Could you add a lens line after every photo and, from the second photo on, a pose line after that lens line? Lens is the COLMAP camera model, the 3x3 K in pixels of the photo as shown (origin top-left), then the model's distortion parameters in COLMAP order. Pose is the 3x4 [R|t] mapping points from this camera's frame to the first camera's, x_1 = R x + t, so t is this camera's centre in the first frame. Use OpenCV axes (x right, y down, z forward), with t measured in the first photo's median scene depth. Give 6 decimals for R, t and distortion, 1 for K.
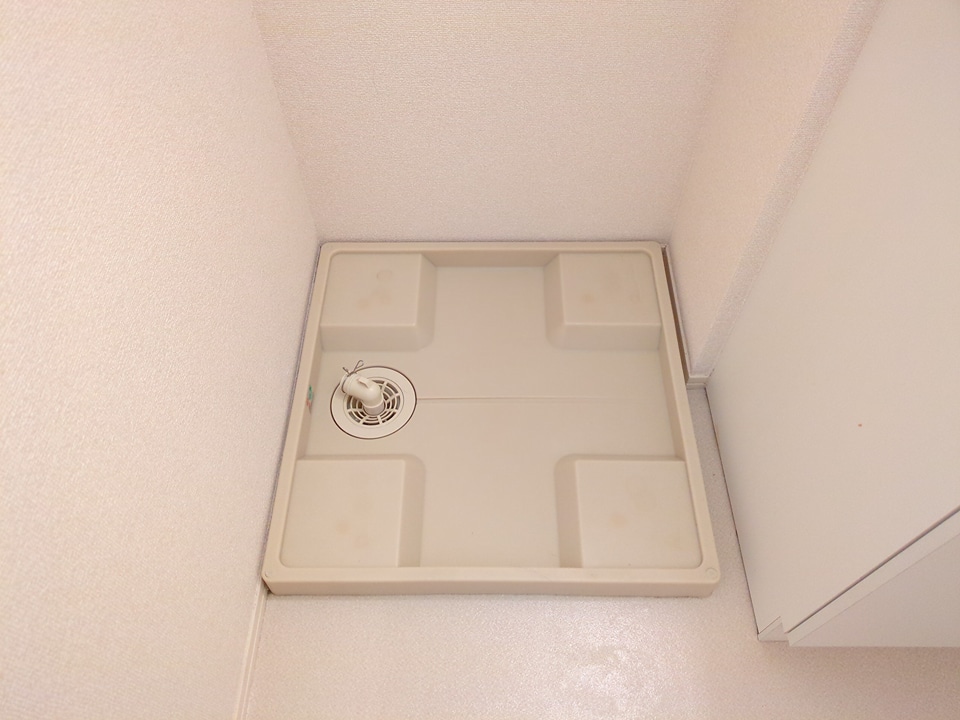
lens RADIAL K [[729.3, 0, 481.4], [0, 729.3, 363.5], [0, 0, 1]] dist [0.023651, -0.005780]
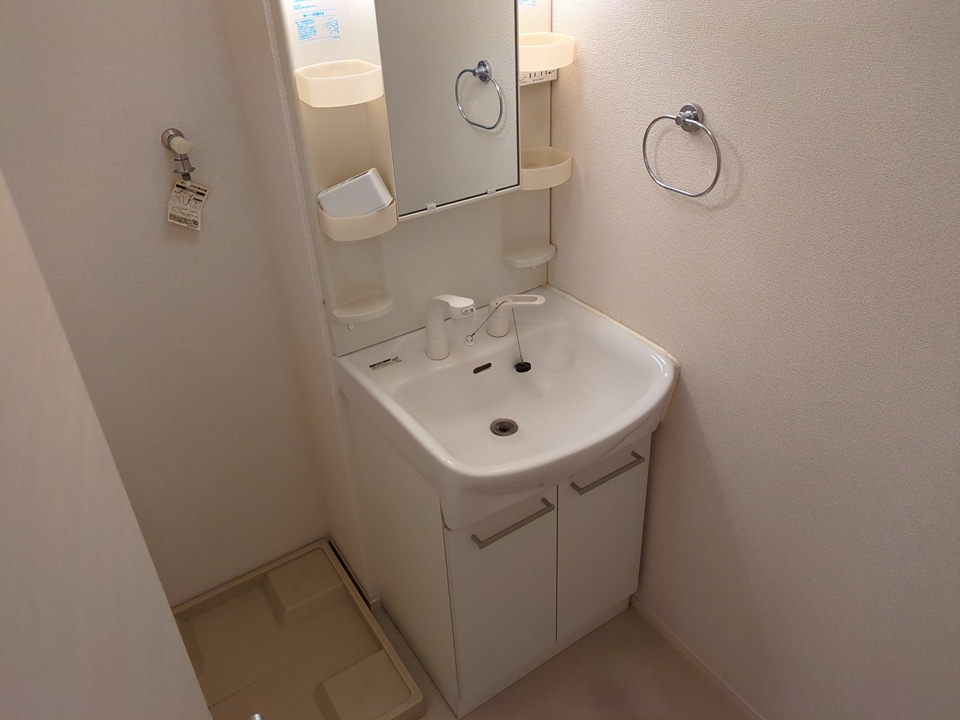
lens RADIAL K [[729.3, 0, 481.4], [0, 729.3, 363.5], [0, 0, 1]] dist [0.023651, -0.005780]
pose [[0.829863, -0.326778, 0.452264, -0.077170], [0.477016, 0.835992, -0.271244, 0.123667], [-0.289452, 0.440833, 0.849638, -0.690436]]
